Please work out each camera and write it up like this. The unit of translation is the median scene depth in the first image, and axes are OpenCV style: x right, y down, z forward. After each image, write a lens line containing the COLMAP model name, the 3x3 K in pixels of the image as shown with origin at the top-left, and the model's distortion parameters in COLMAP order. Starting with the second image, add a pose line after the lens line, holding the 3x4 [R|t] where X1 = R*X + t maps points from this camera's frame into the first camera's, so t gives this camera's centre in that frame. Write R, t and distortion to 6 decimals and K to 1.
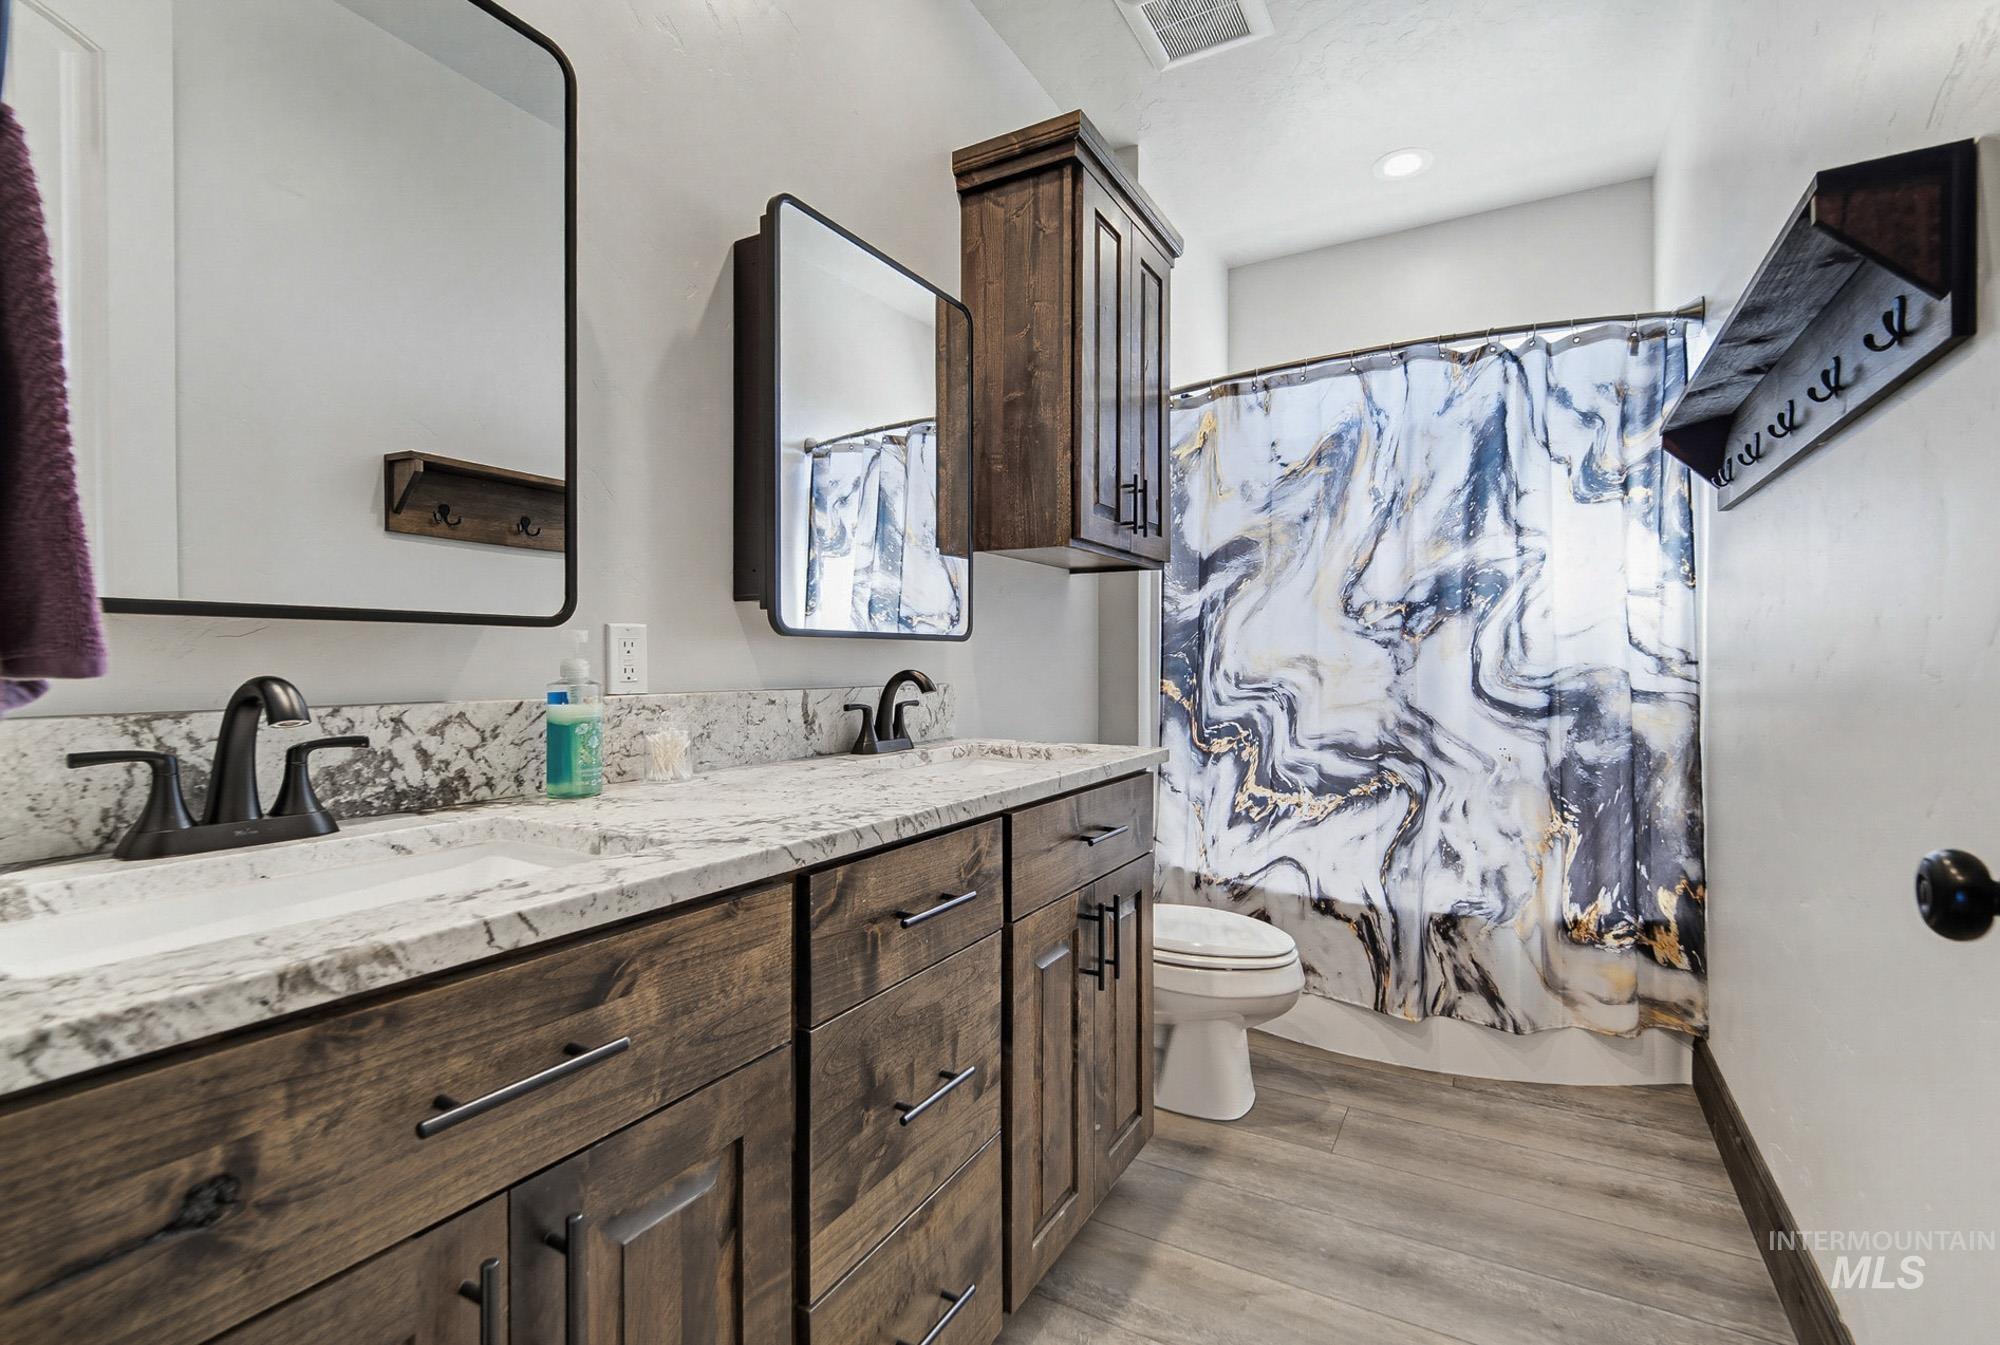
lens RADIAL K [[907.5, 0, 1051.4], [0, 907.5, 674.4], [0, 0, 1]] dist [-0.004928, -0.001991]
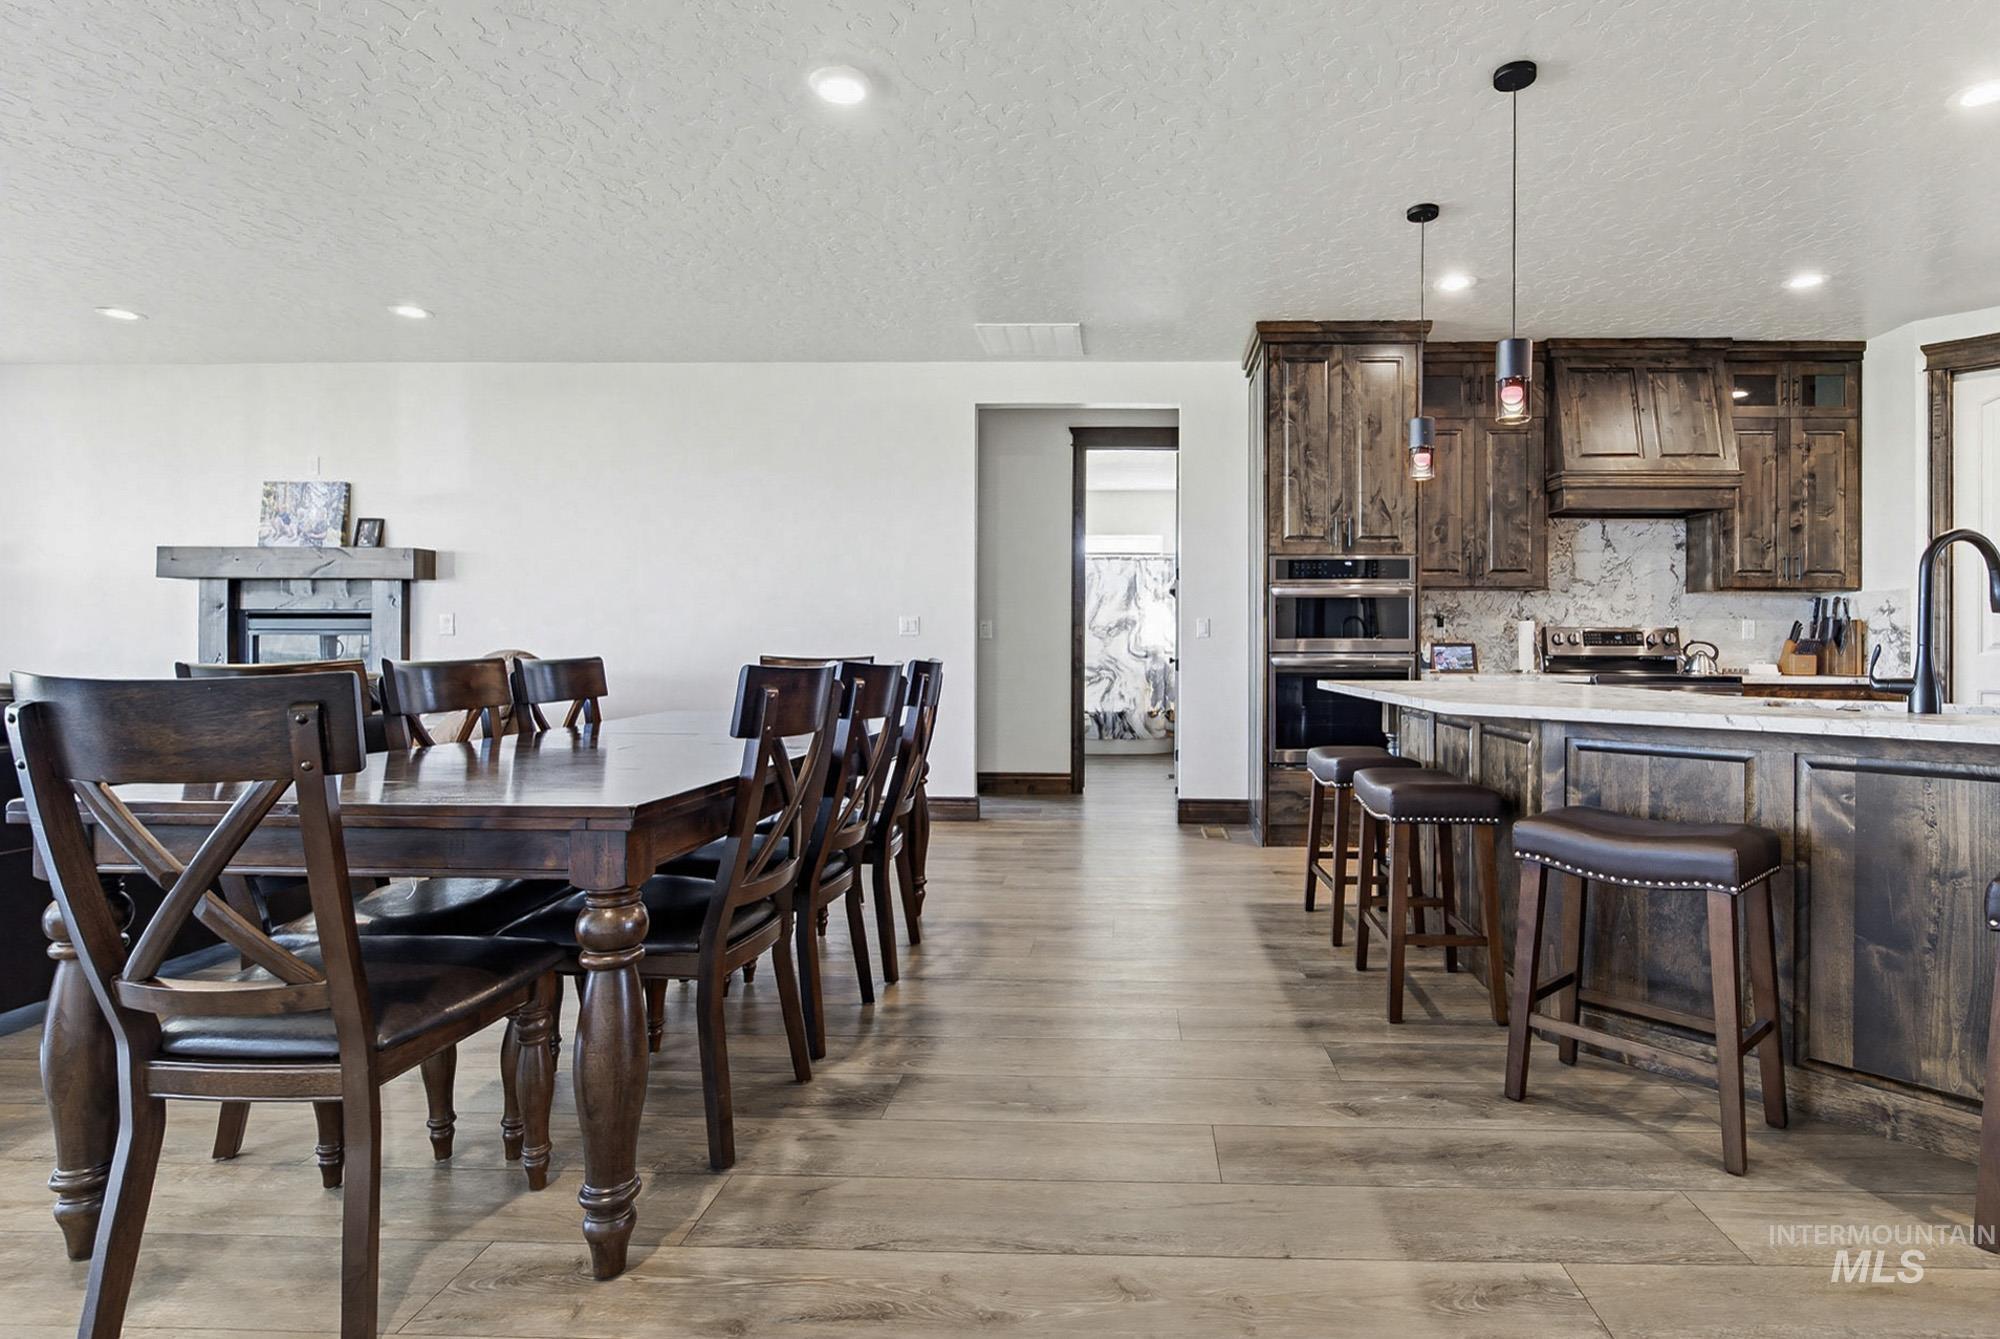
lens RADIAL K [[971.6, 0, 1103.1], [0, 971.6, 647.6], [0, 0, 1]] dist [-0.006471, -0.003828]
pose [[0.902397, 0.005773, 0.430867, -1.364582], [-0.005605, 0.999983, -0.001660, 0.011002], [-0.430869, -0.000917, 0.902414, -2.593265]]
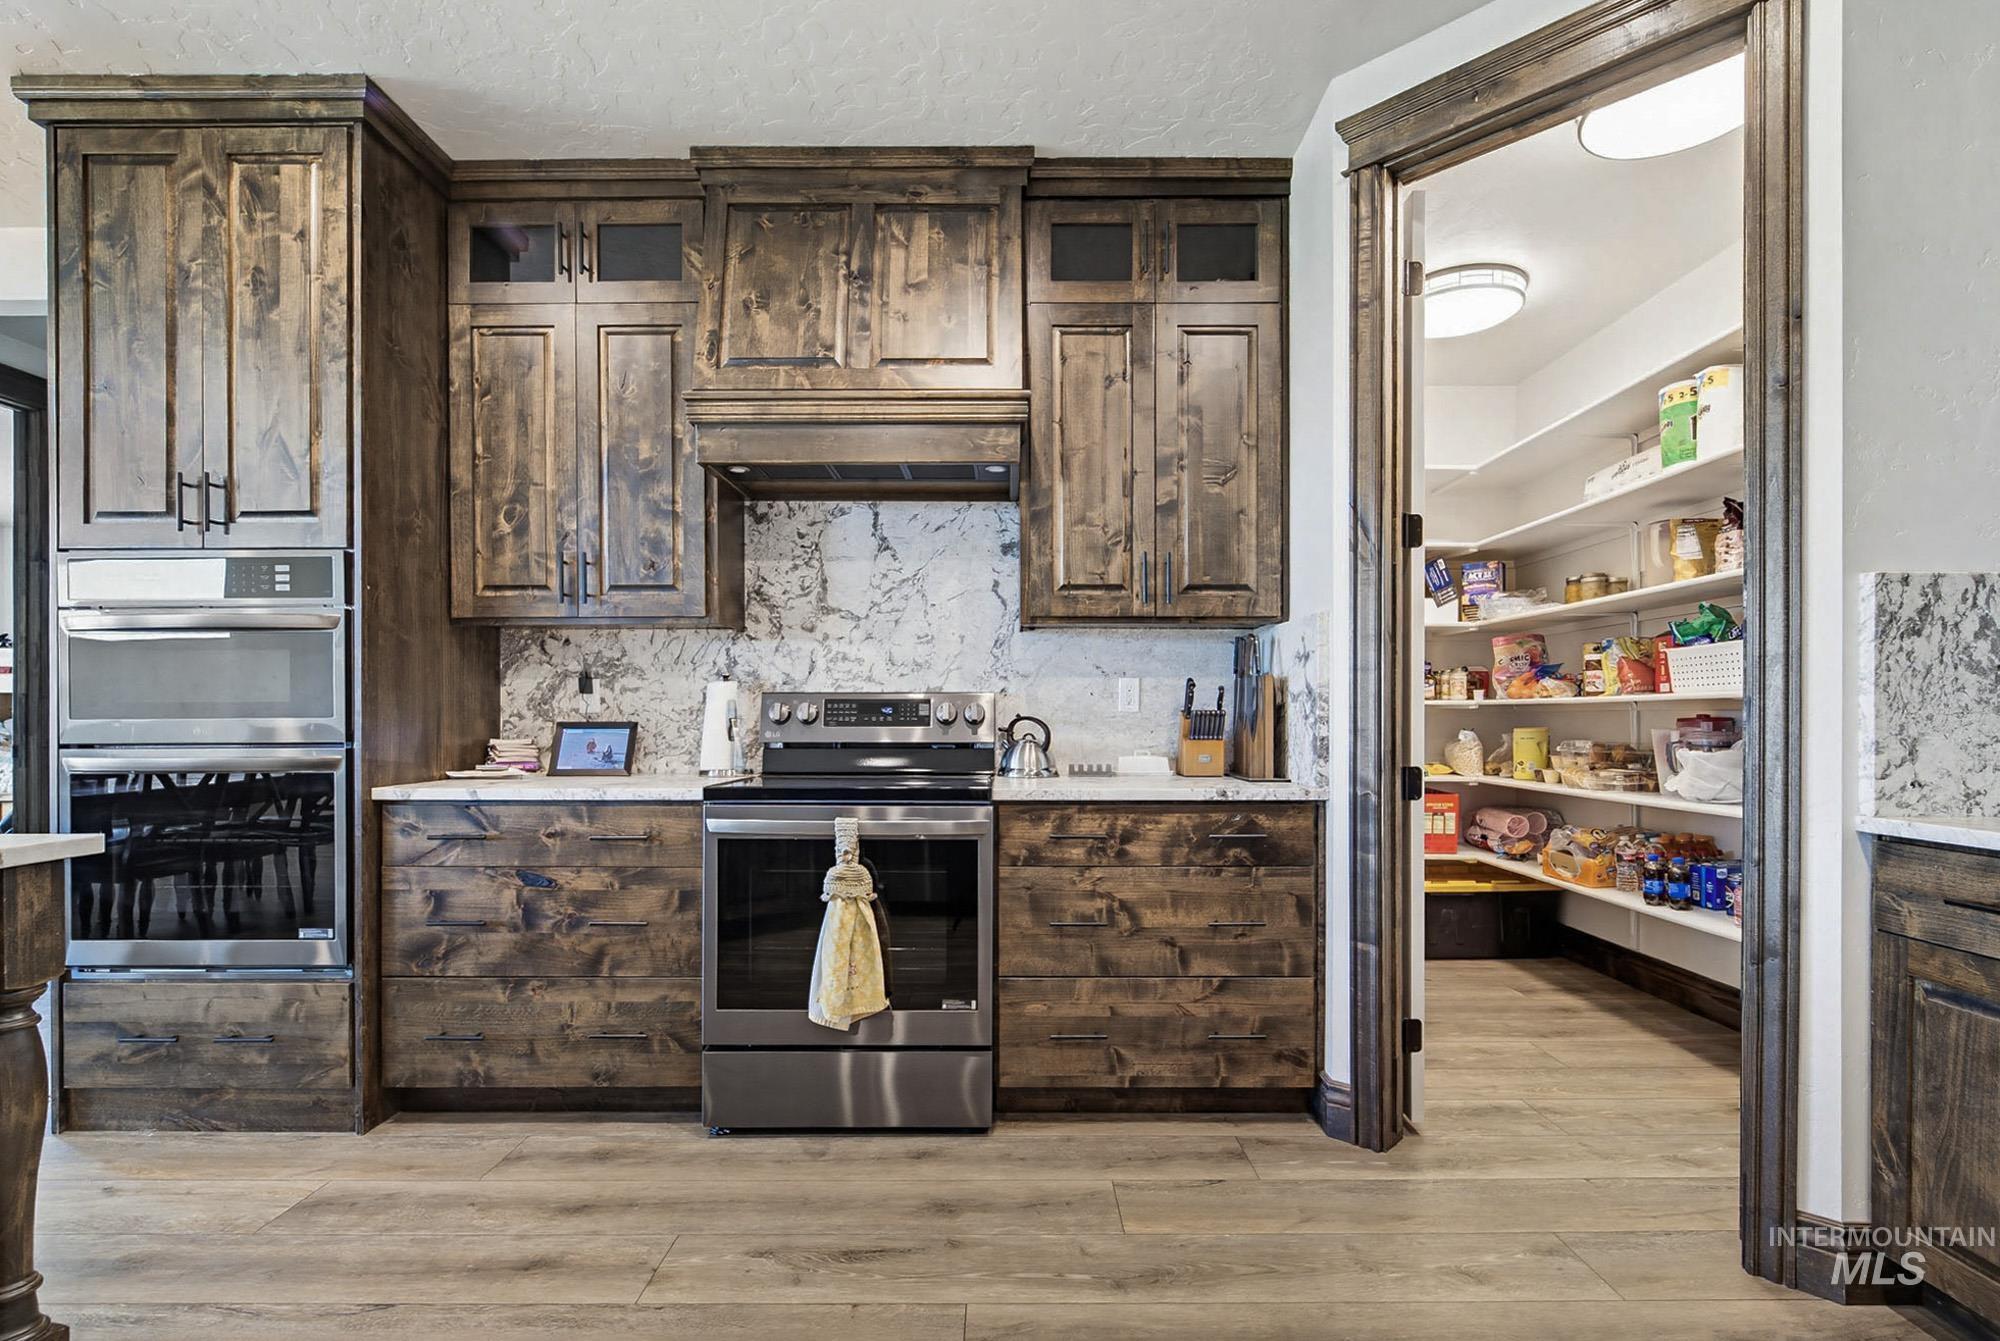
lens RADIAL K [[907.5, 0, 1011.8], [0, 907.5, 723.0], [0, 0, 1]] dist [-0.004928, -0.001991]
pose [[0.887598, -0.002387, 0.460612, 0.348123], [0.000282, 0.999989, 0.004640, -0.012569], [-0.460618, -0.003989, 0.887589, -2.185702]]
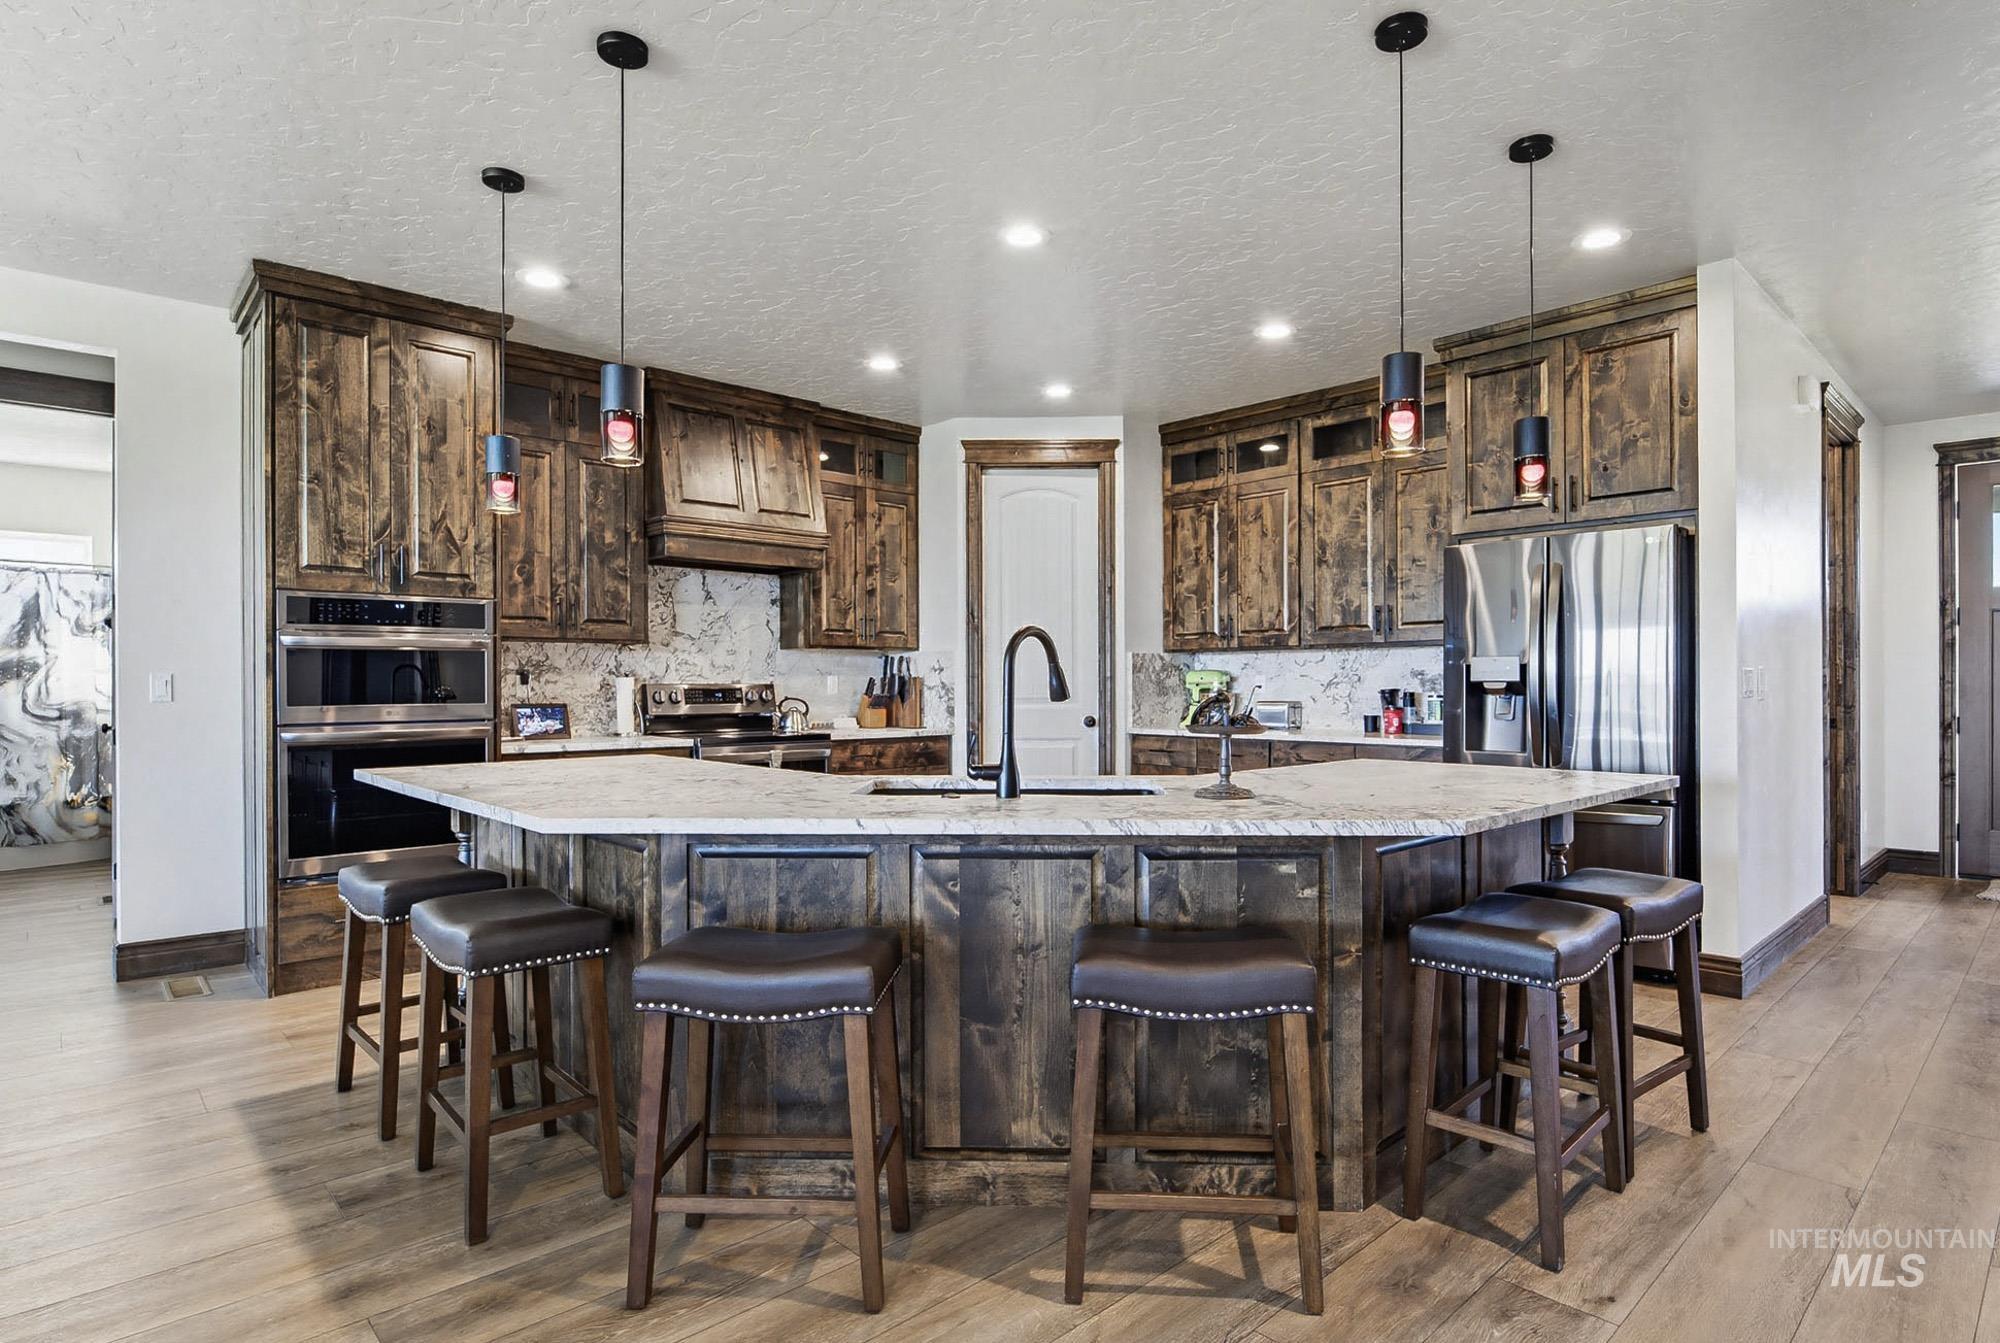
lens RADIAL K [[1038.8, 0, 1017.5], [0, 1038.8, 685.1], [0, 0, 1]] dist [-0.000381, -0.006845]
pose [[0.335141, -0.000220, 0.942168, -1.264078], [0.002216, 0.999997, -0.000555, -0.043168], [-0.942166, 0.002273, 0.335140, -2.471832]]
